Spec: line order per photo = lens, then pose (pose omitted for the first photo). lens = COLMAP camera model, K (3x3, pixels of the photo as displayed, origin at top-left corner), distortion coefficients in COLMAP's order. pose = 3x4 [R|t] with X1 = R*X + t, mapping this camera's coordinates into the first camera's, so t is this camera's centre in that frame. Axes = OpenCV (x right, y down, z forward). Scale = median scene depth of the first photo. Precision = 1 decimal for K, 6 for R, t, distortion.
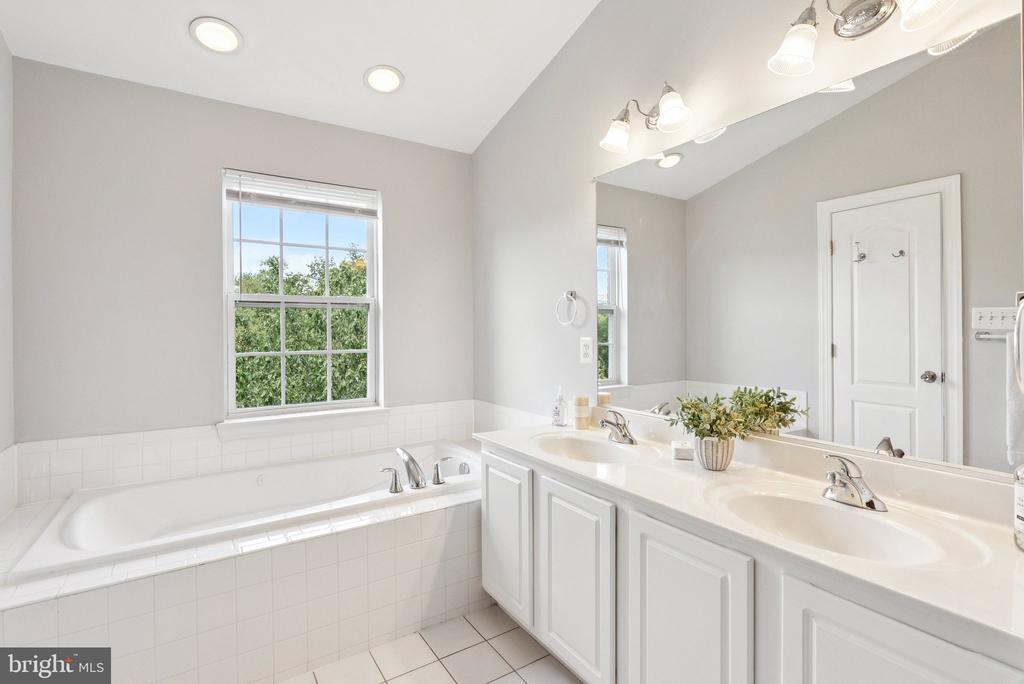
lens RADIAL K [[474.9, 0, 511.7], [0, 474.9, 334.2], [0, 0, 1]] dist [-0.008568, 0.002136]
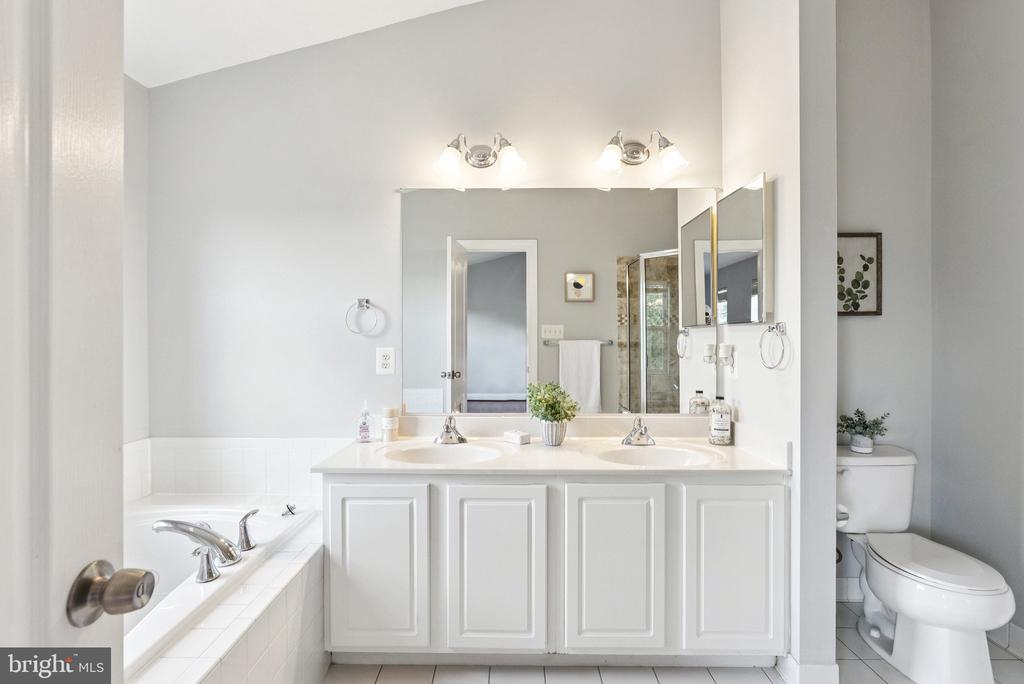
lens RADIAL K [[474.9, 0, 511.2], [0, 474.9, 338.0], [0, 0, 1]] dist [-0.008568, 0.002136]
pose [[0.564343, 0.000798, 0.825540, -0.516300], [0.005000, 0.999978, -0.004384, -0.007389], [-0.825525, 0.006602, 0.564326, 0.239317]]
